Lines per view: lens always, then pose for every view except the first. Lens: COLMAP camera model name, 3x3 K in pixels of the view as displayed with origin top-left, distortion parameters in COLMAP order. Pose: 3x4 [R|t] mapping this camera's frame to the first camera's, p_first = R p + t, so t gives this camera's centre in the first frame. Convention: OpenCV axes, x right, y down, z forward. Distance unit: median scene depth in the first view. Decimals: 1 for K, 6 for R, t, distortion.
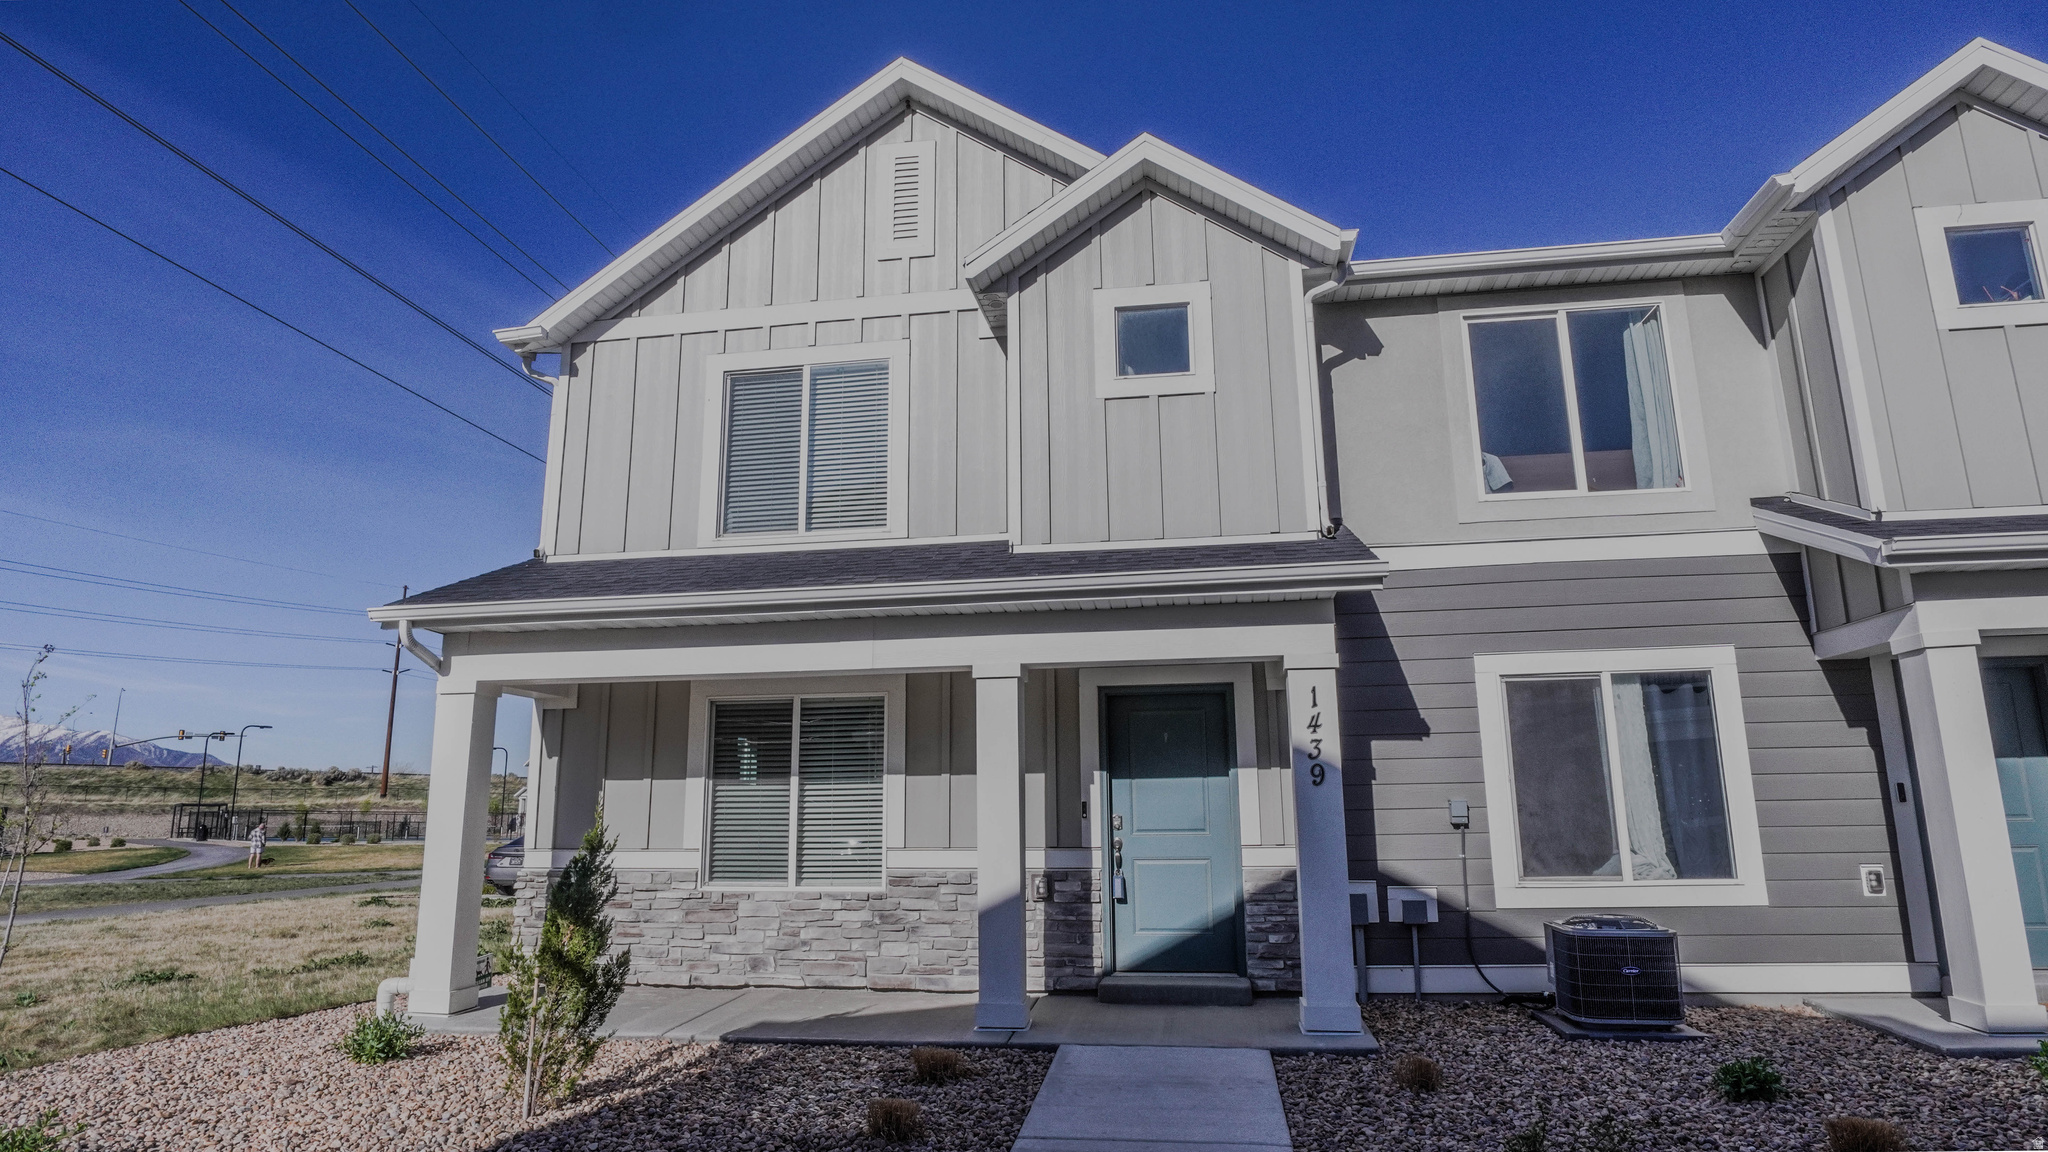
lens RADIAL K [[1123.0, 0, 1024.0], [0, 1123.0, 576.0], [0, 0, 1]] dist [-0.037627, 0.001387]
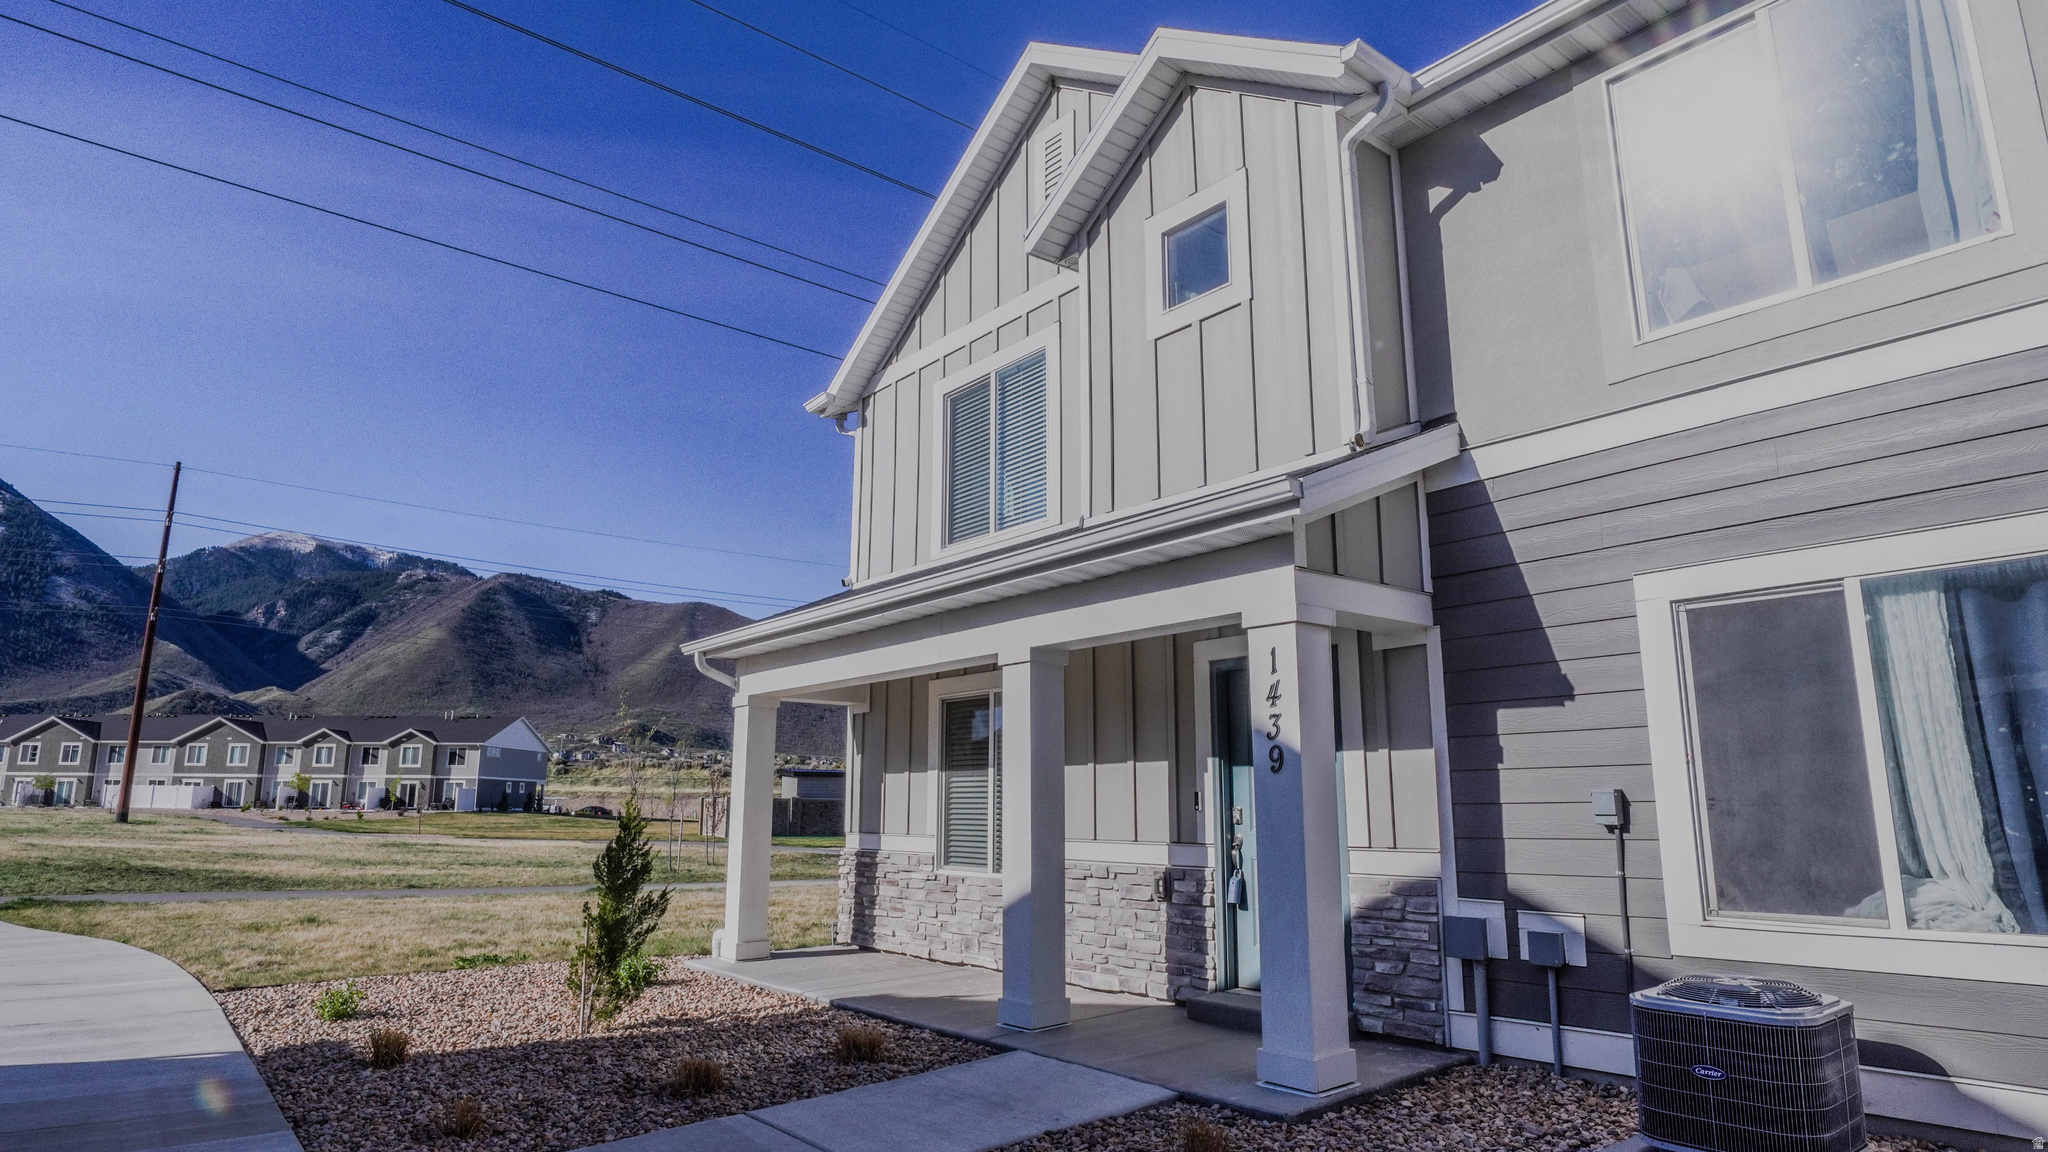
lens RADIAL K [[1142.4, 0, 1024.0], [0, 1142.4, 576.0], [0, 0, 1]] dist [-0.047375, 0.016074]
pose [[0.743018, -0.122184, -0.658024, 0.574671], [0.130039, 0.990813, -0.037141, 0.048376], [0.656517, -0.057972, 0.752081, 0.246906]]
